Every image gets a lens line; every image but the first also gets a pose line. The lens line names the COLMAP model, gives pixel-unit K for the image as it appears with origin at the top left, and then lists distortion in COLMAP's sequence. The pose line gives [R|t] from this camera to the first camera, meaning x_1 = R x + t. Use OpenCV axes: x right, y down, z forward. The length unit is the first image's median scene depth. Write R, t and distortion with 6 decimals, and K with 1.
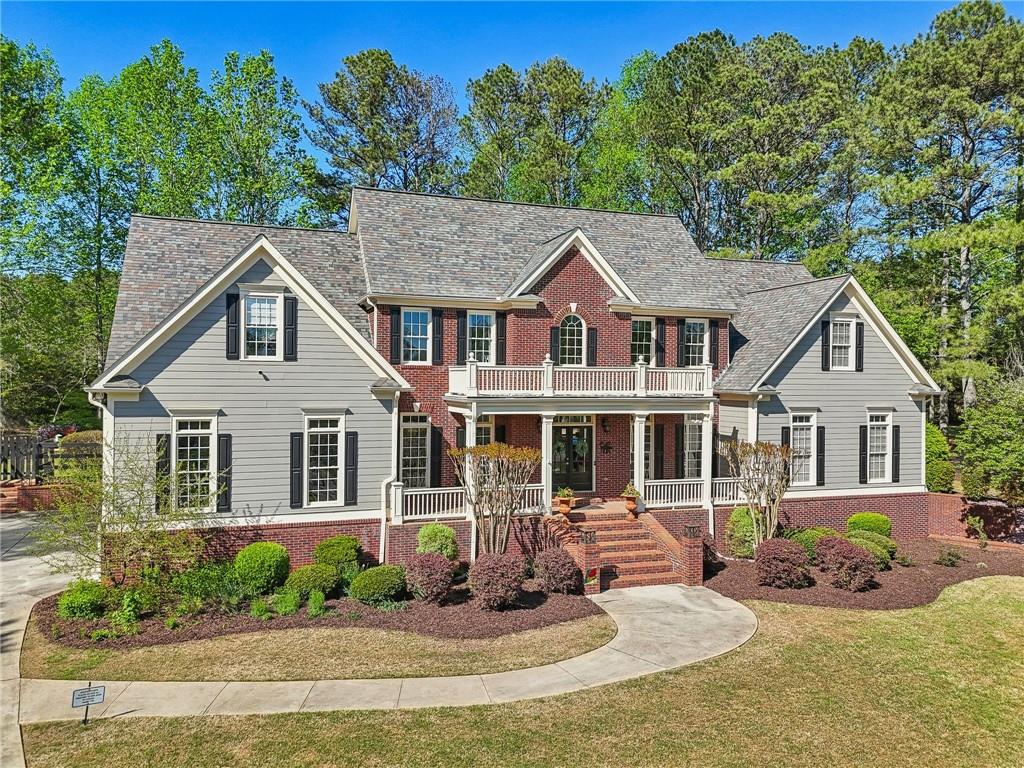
lens RADIAL K [[776.6, 0, 512.0], [0, 776.6, 384.0], [0, 0, 1]] dist [0.061044, -0.070910]
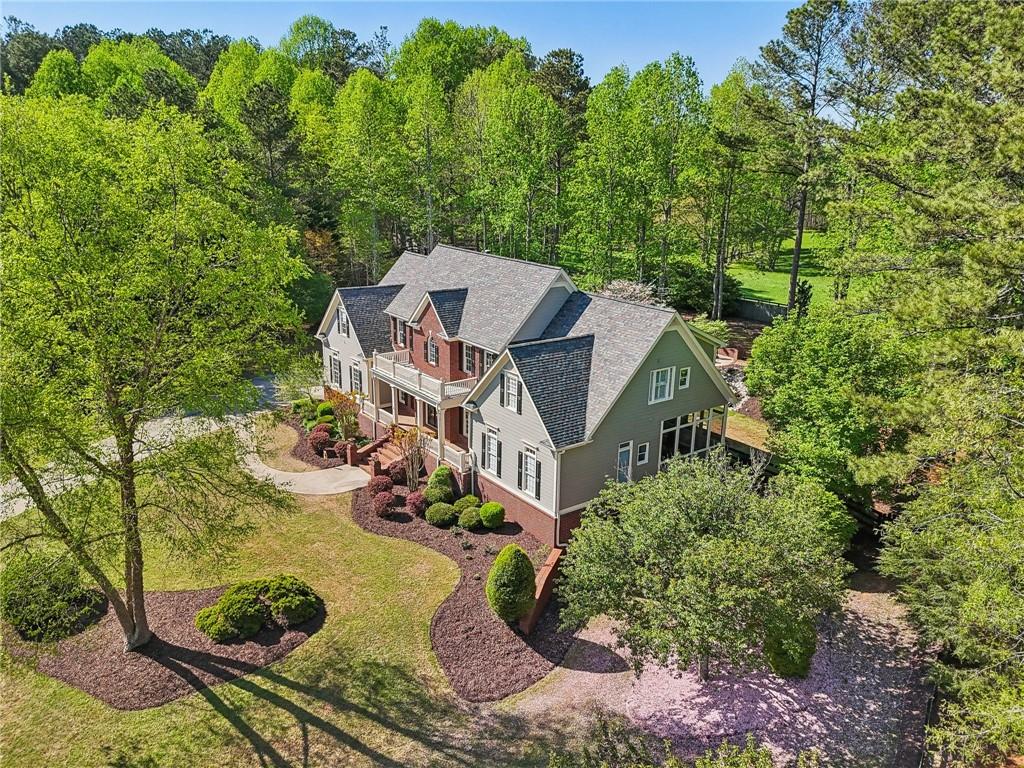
lens RADIAL K [[776.6, 0, 512.0], [0, 776.6, 384.0], [0, 0, 1]] dist [0.061044, -0.070910]
pose [[0.301968, 0.269081, -0.914555, 2.128915], [-0.018396, 0.960805, 0.276615, -0.568992], [0.953141, -0.066705, 0.295082, 0.724200]]
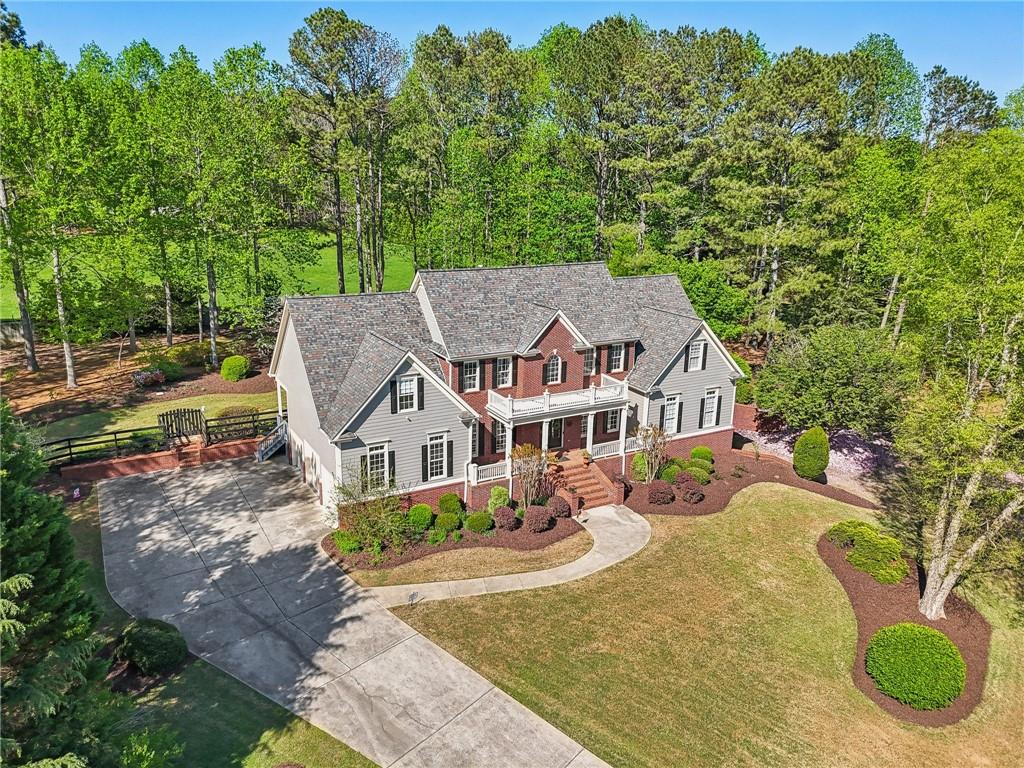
lens RADIAL K [[776.6, 0, 512.0], [0, 776.6, 384.0], [0, 0, 1]] dist [0.061044, -0.070910]
pose [[0.983706, -0.038879, 0.175531, -0.379926], [-0.010413, 0.962377, 0.271518, -0.582061], [-0.179484, -0.268922, 0.946291, -0.778101]]
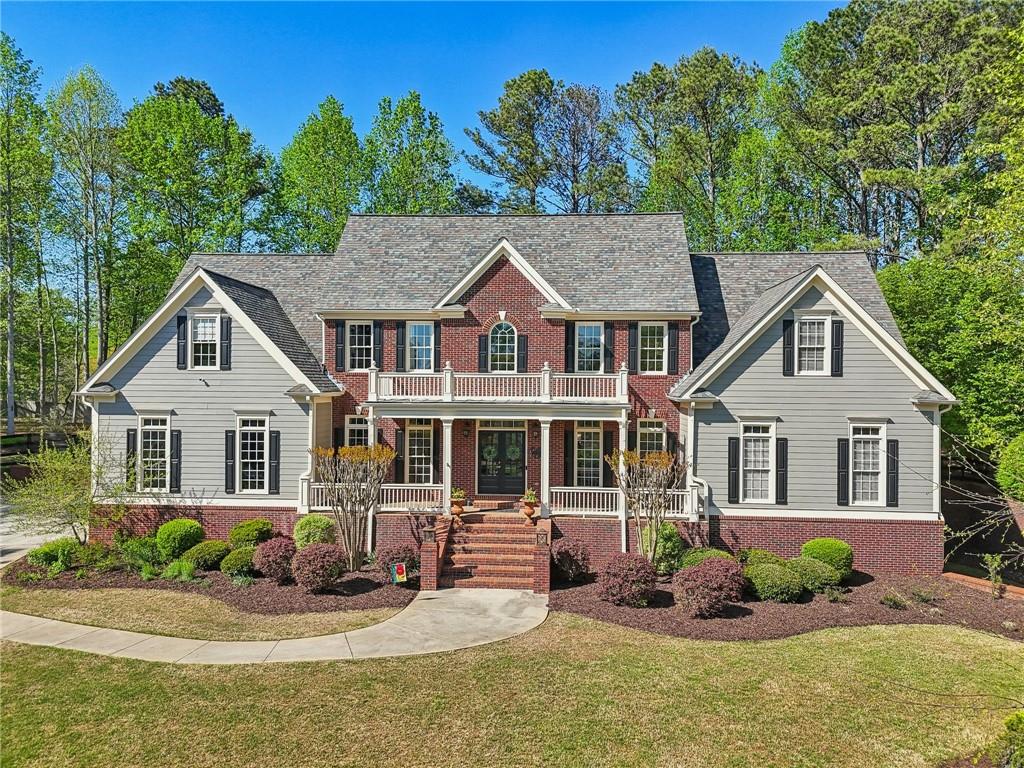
lens RADIAL K [[776.6, 0, 512.0], [0, 776.6, 384.0], [0, 0, 1]] dist [0.061044, -0.070910]
pose [[0.918525, 0.000304, -0.395363, 0.569475], [-0.002006, 0.999990, -0.003892, -0.004401], [0.395358, 0.004368, 0.918517, 0.071033]]
